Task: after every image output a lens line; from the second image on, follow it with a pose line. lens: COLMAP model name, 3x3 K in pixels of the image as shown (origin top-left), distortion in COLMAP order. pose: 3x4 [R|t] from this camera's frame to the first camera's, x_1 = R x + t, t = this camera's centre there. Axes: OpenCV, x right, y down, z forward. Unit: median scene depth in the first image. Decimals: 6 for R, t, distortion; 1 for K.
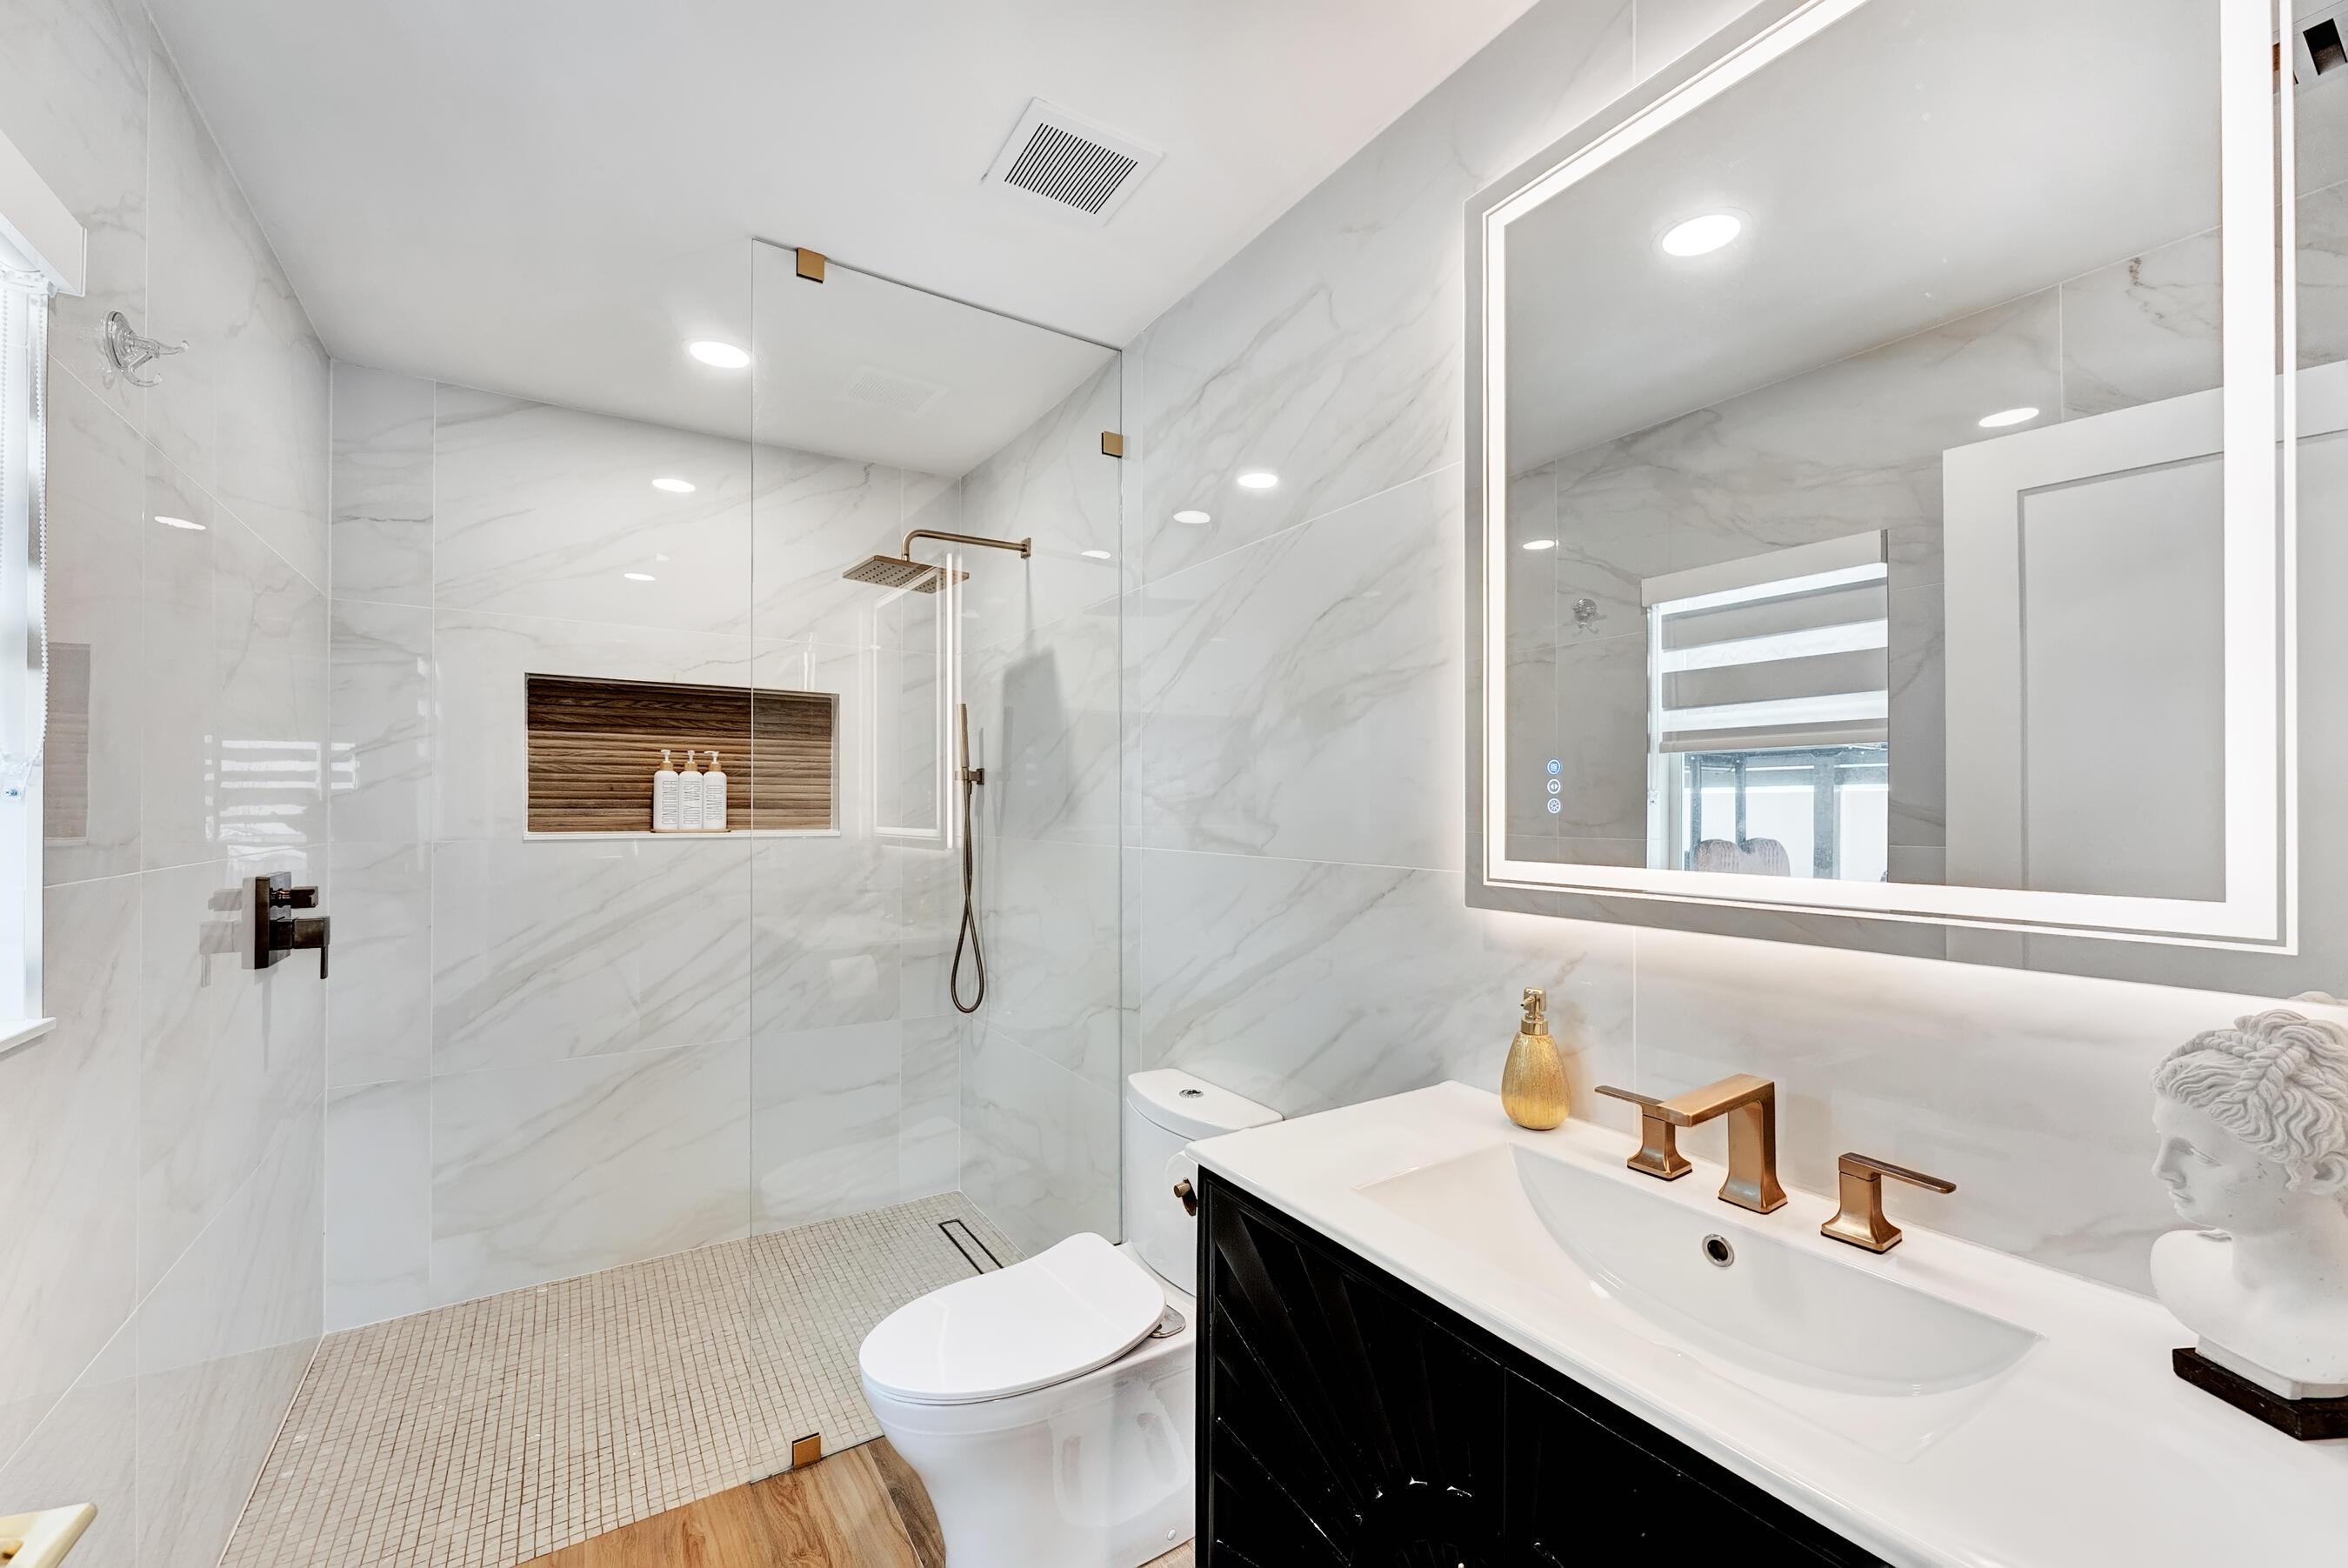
lens RADIAL K [[938.1, 0, 1174.4], [0, 938.1, 789.3], [0, 0, 1]] dist [-0.003429, 0.000537]
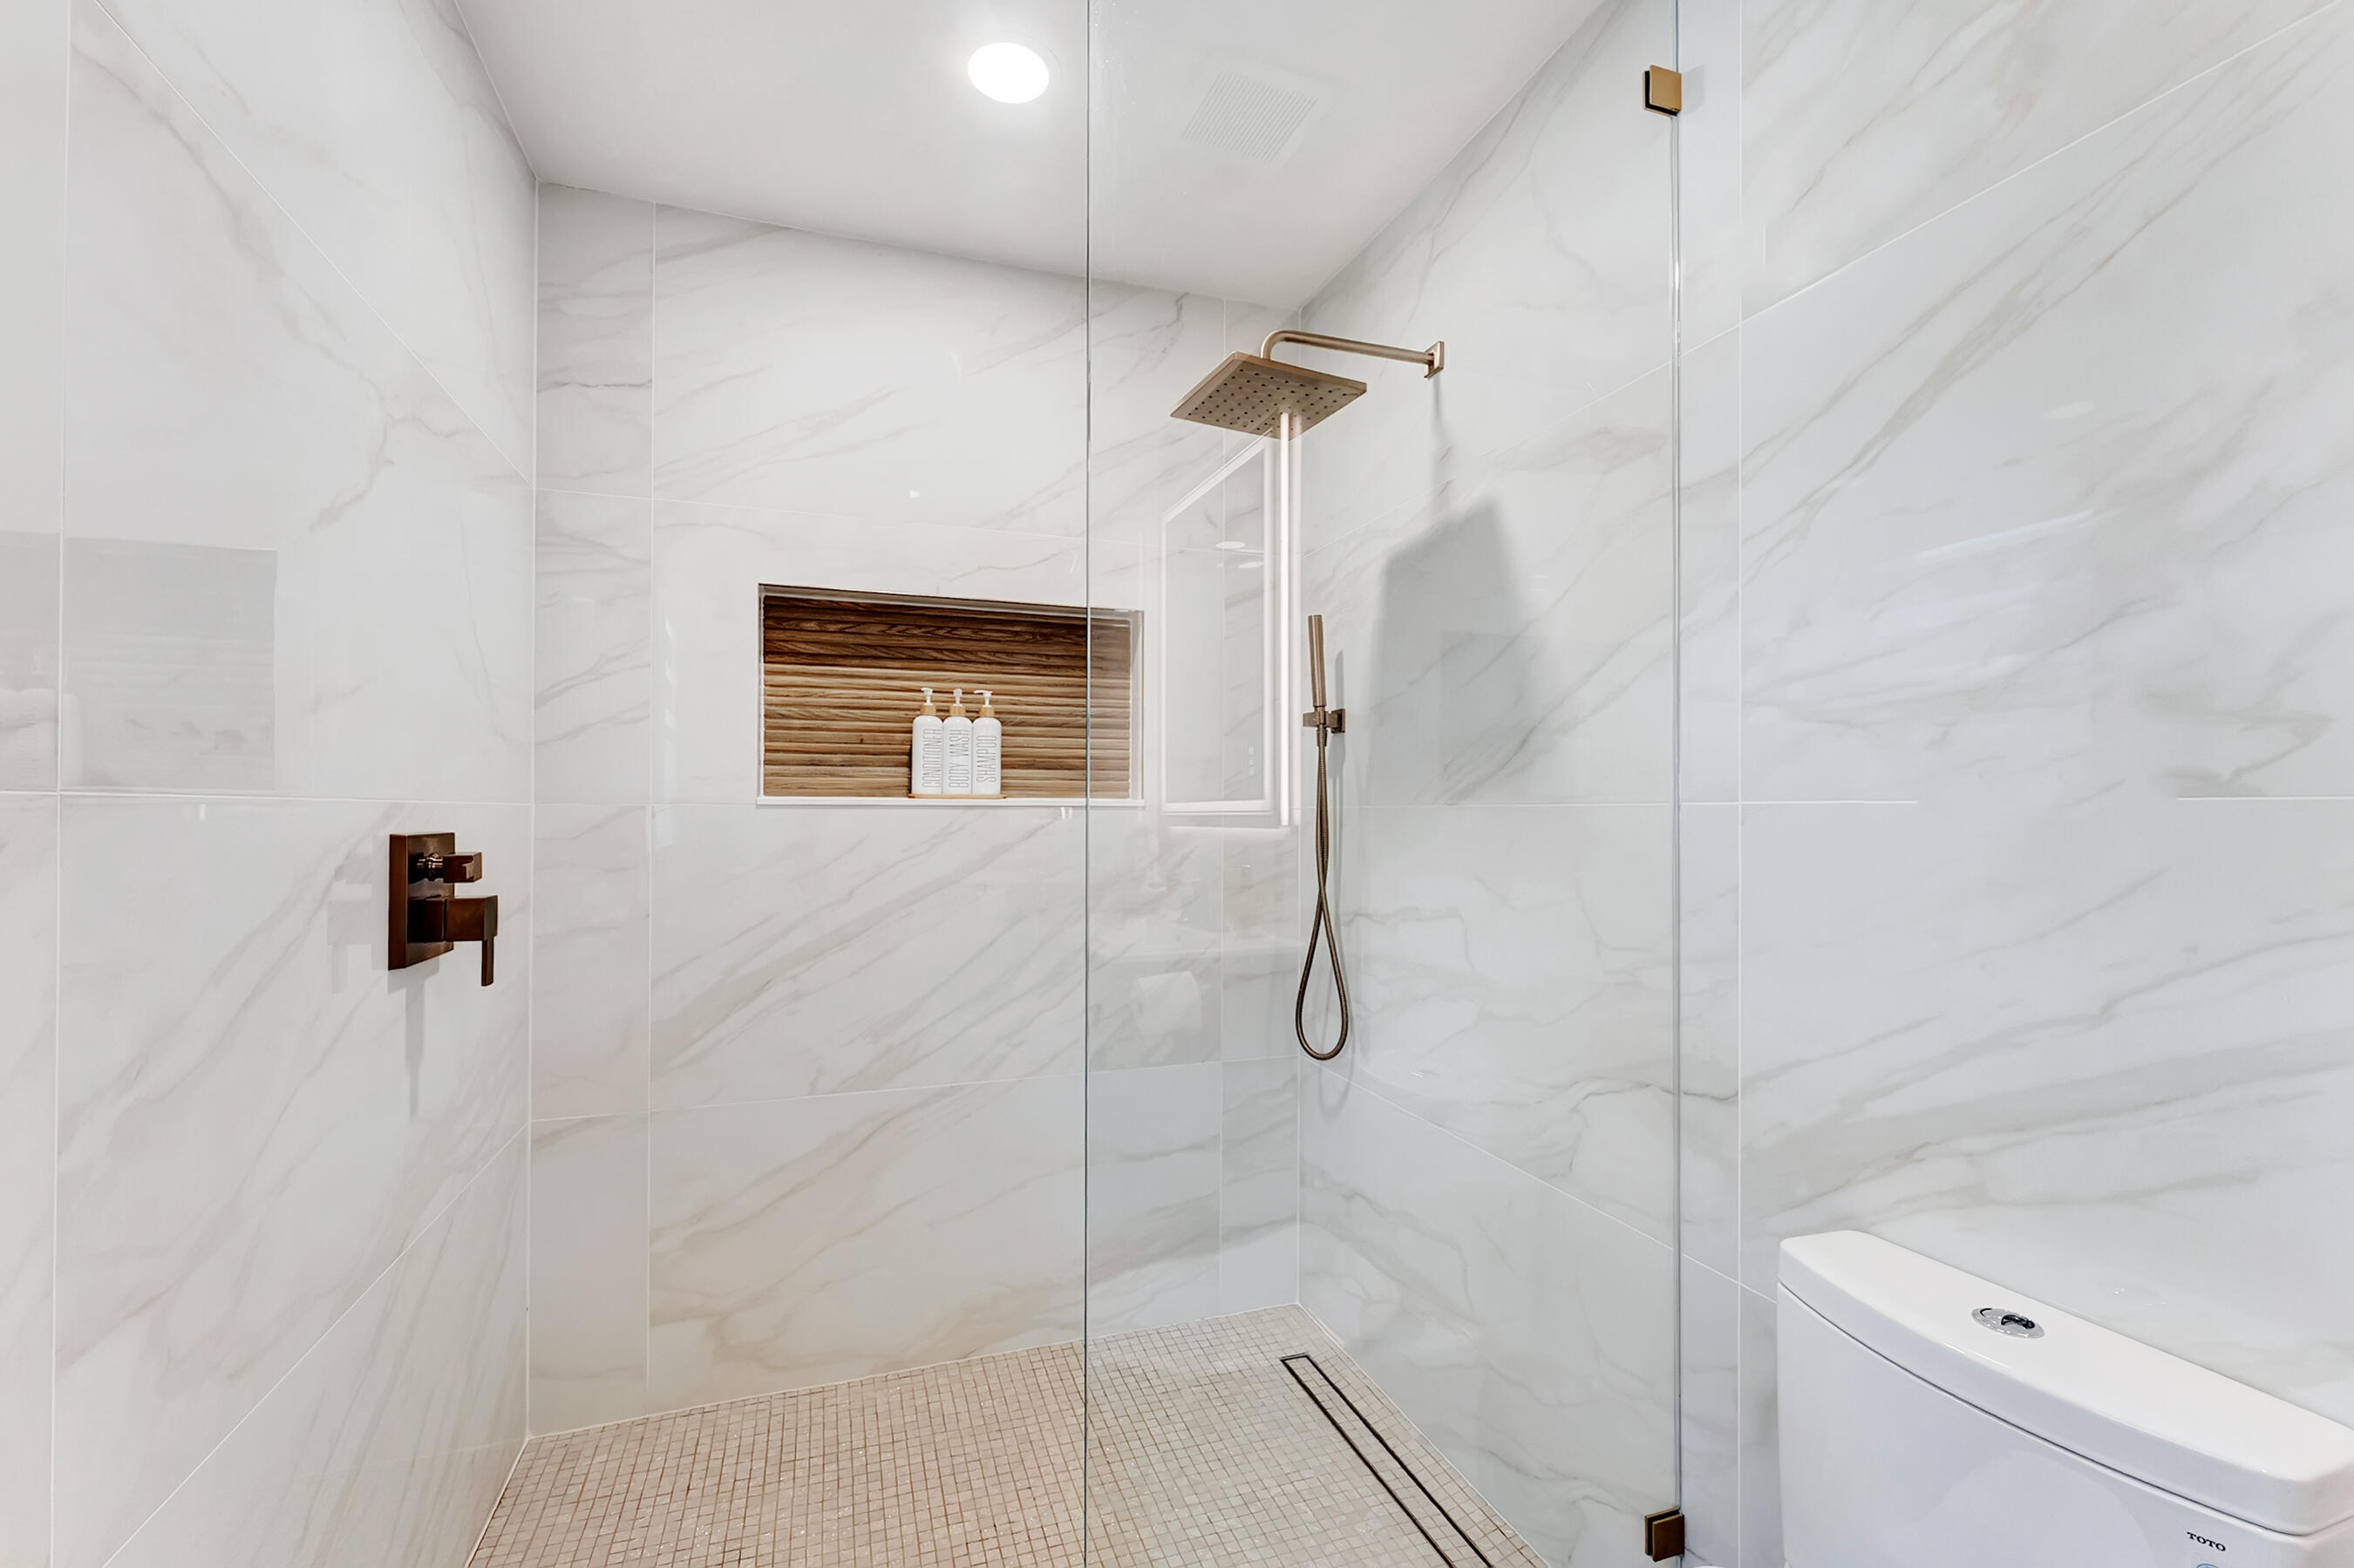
lens RADIAL K [[940.4, 0, 1163.9], [0, 940.4, 786.3], [0, 0, 1]] dist [-0.003429, 0.000537]
pose [[0.973648, -0.005660, -0.227986, -0.194435], [0.002964, 0.999922, -0.012164, 0.047994], [0.228037, 0.011167, 0.973588, 0.323550]]
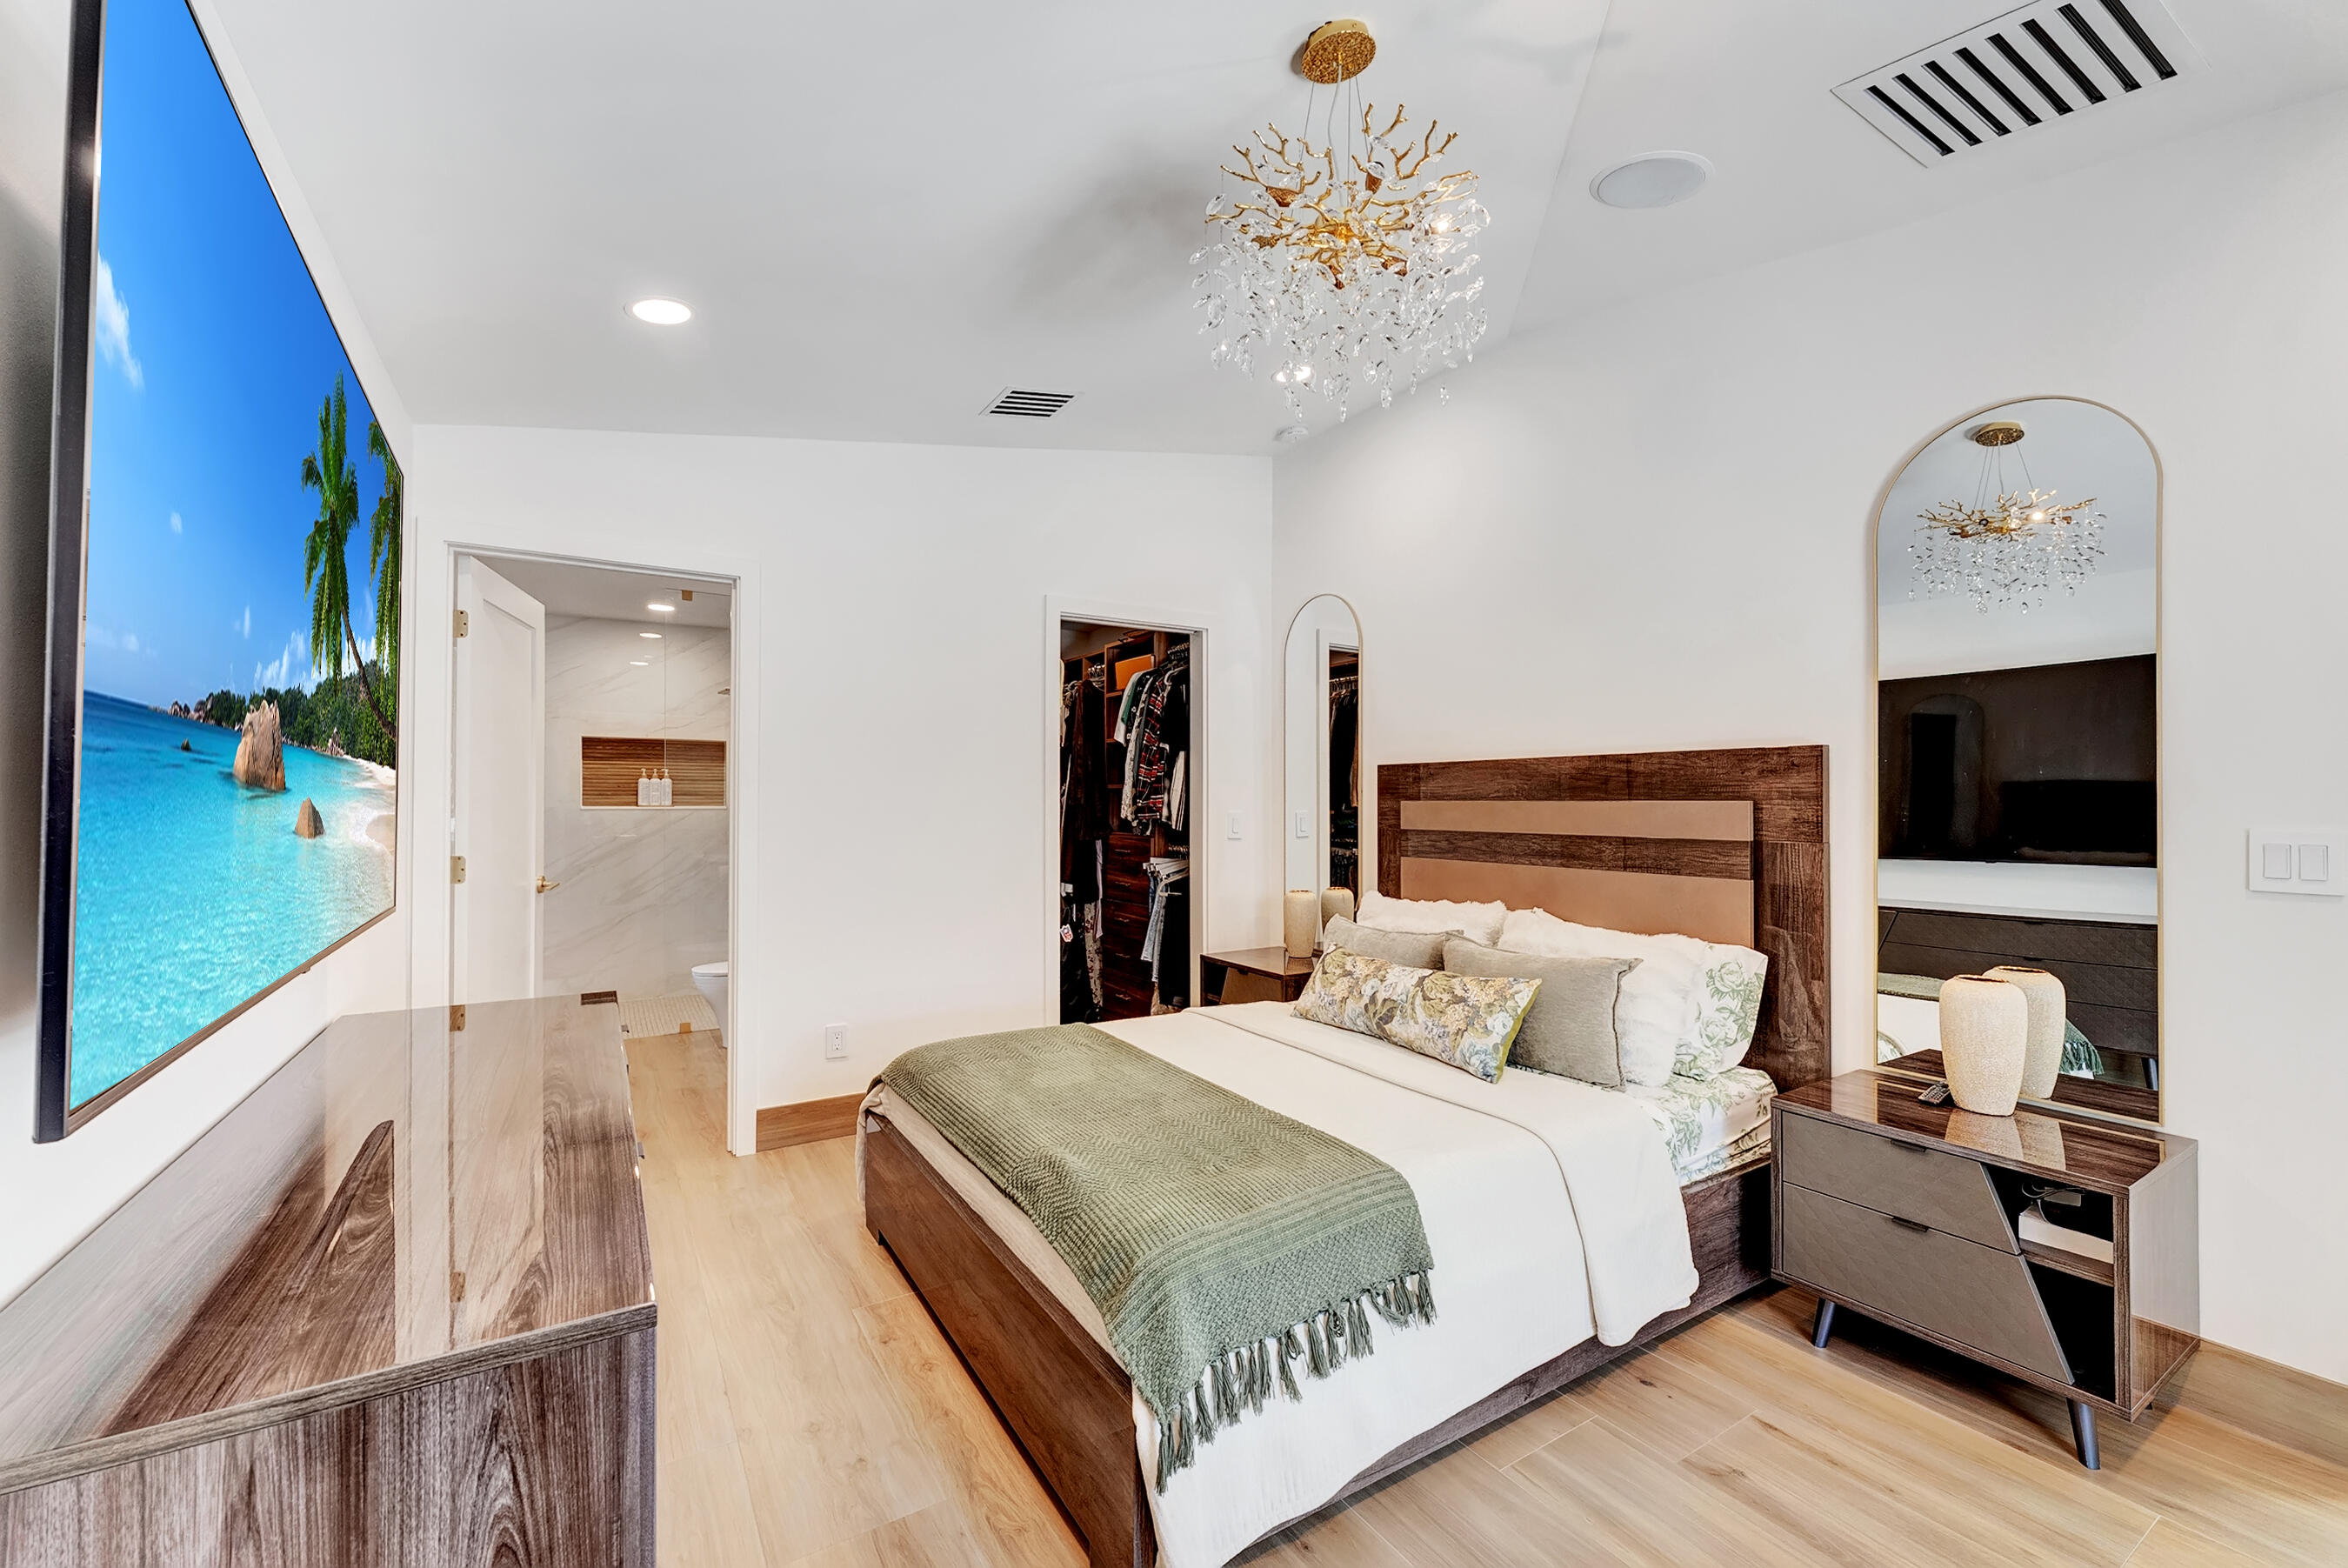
lens RADIAL K [[938.1, 0, 1168.0], [0, 938.1, 799.1], [0, 0, 1]] dist [-0.003429, 0.000537]
pose [[0.999647, 0.003834, -0.026304, 0.776250], [-0.003676, 0.999975, 0.006061, 0.011381], [0.026327, -0.005962, 0.999636, -1.214098]]
